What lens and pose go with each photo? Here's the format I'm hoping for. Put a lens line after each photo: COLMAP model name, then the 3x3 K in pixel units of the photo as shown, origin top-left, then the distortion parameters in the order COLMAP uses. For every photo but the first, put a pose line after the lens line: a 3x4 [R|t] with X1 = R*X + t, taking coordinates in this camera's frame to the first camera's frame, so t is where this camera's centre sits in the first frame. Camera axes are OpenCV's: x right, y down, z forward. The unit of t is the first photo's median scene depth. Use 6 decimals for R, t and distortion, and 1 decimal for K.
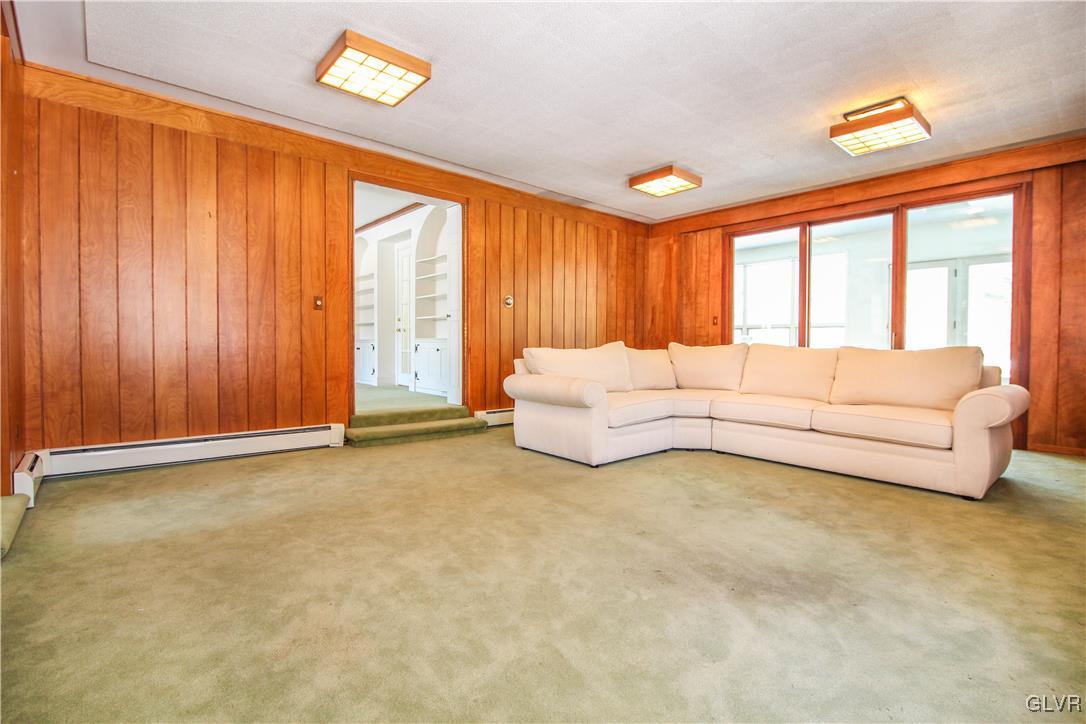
lens RADIAL K [[507.9, 0, 553.1], [0, 507.9, 361.1], [0, 0, 1]] dist [-0.010560, -0.009499]
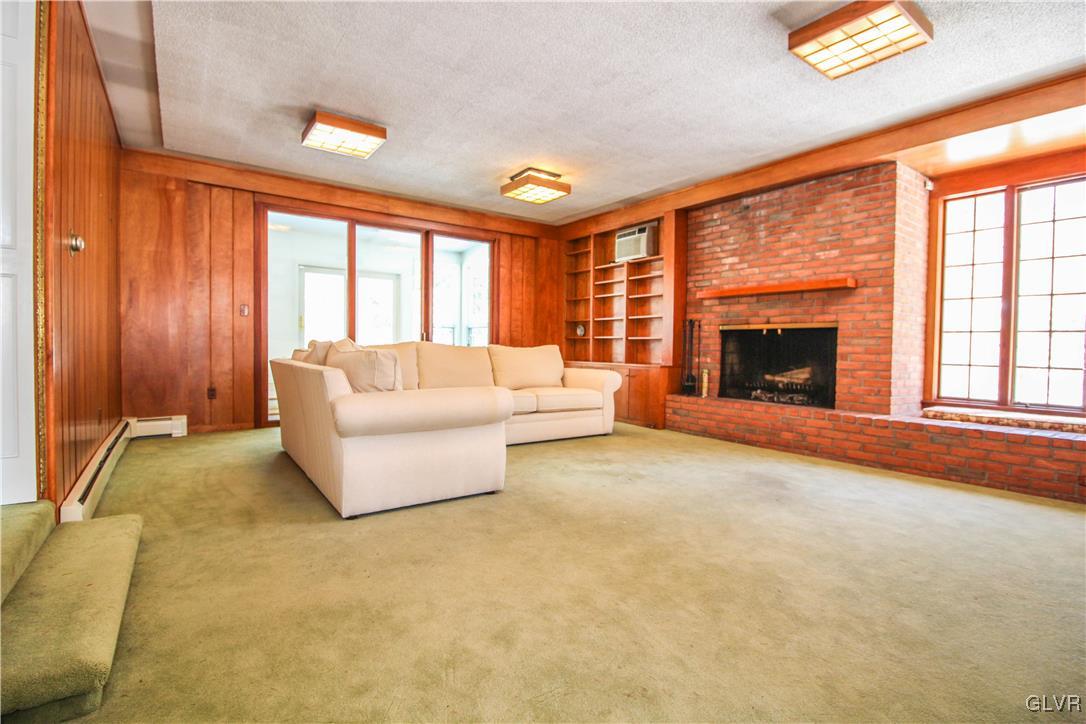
lens RADIAL K [[507.9, 0, 534.8], [0, 507.9, 356.5], [0, 0, 1]] dist [-0.010560, -0.009499]
pose [[0.093863, -0.025083, 0.995269, -0.494225], [0.022701, 0.999477, 0.023048, -0.018167], [-0.995326, 0.020430, 0.094383, 0.574353]]
